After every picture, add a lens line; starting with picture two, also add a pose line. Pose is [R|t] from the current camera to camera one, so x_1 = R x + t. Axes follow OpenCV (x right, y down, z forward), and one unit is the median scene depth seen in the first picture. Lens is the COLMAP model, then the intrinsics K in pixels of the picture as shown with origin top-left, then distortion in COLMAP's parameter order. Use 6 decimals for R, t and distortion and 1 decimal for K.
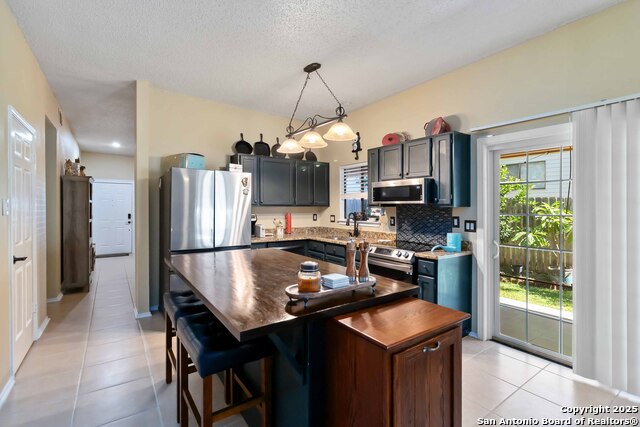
lens RADIAL K [[296.4, 0, 325.1], [0, 296.4, 210.2], [0, 0, 1]] dist [0.005054, 0.000720]
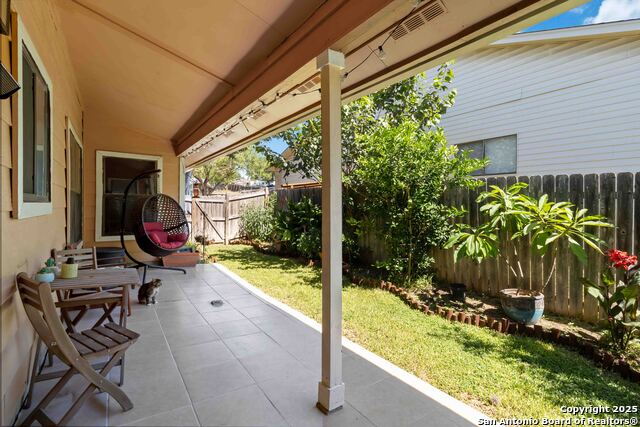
lens RADIAL K [[296.4, 0, 319.7], [0, 296.4, 208.1], [0, 0, 1]] dist [0.005054, 0.000720]
pose [[0.999937, 0.011070, -0.001880, 0.763927], [-0.011067, 0.999937, 0.001921, 0.051089], [0.001901, -0.001900, 0.999996, 0.786243]]
